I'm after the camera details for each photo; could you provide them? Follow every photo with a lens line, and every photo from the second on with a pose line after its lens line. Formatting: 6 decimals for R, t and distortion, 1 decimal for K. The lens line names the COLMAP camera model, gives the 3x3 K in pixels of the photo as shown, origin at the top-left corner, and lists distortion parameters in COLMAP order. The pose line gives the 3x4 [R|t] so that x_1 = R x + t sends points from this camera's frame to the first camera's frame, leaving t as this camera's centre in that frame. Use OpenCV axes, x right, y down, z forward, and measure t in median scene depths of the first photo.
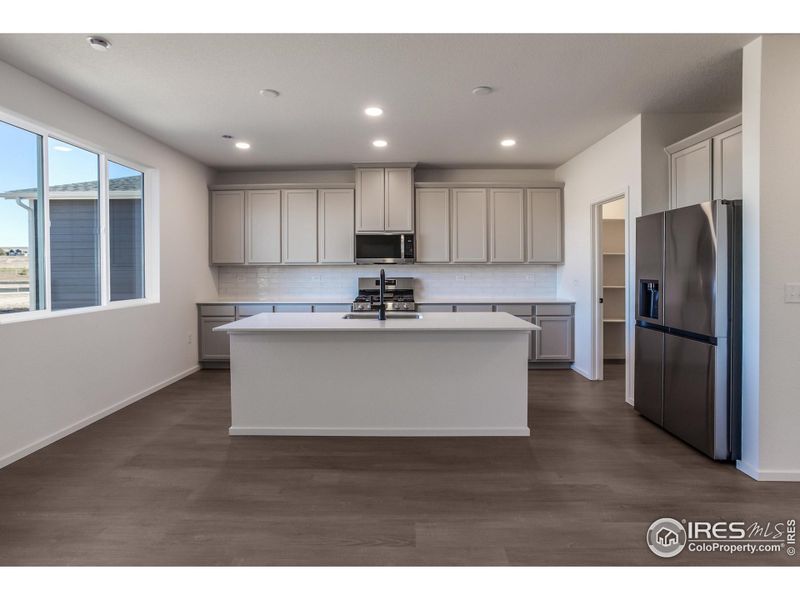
lens RADIAL K [[376.7, 0, 398.0], [0, 376.7, 267.7], [0, 0, 1]] dist [-0.010794, 0.000468]
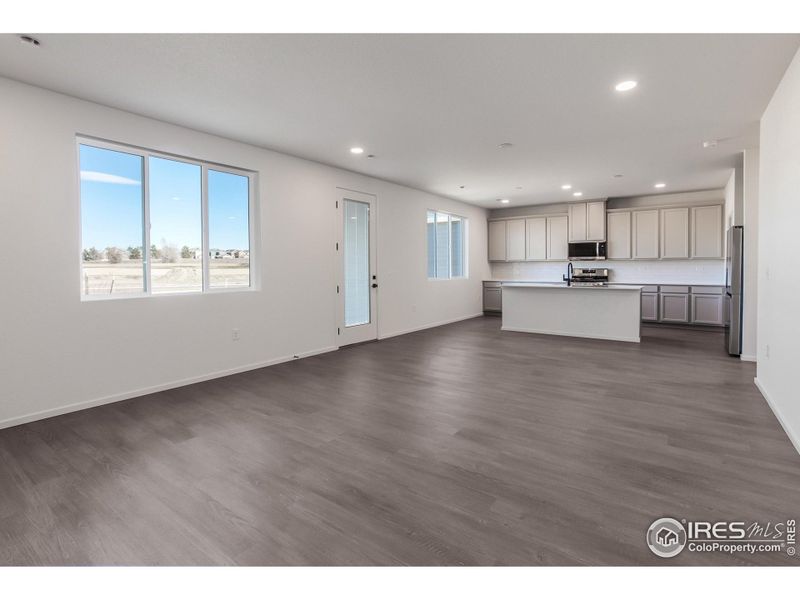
lens RADIAL K [[389.2, 0, 415.4], [0, 389.2, 267.1], [0, 0, 1]] dist [-0.002251, 0.000237]
pose [[0.825729, 0.001552, -0.564064, 0.312880], [0.001065, 0.999990, 0.004311, 0.012980], [0.564065, -0.004160, 0.825720, -0.854966]]
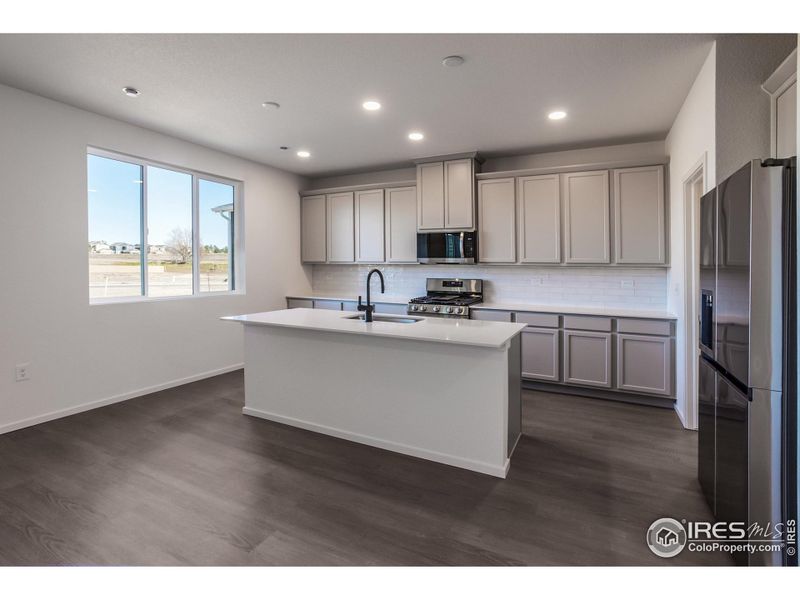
lens RADIAL K [[389.2, 0, 415.4], [0, 389.2, 267.1], [0, 0, 1]] dist [-0.002251, 0.000237]
pose [[0.909711, 0.013360, -0.415028, 0.301854], [-0.015090, 0.999886, -0.000888, -0.000176], [0.414968, 0.007071, 0.909808, 0.092333]]
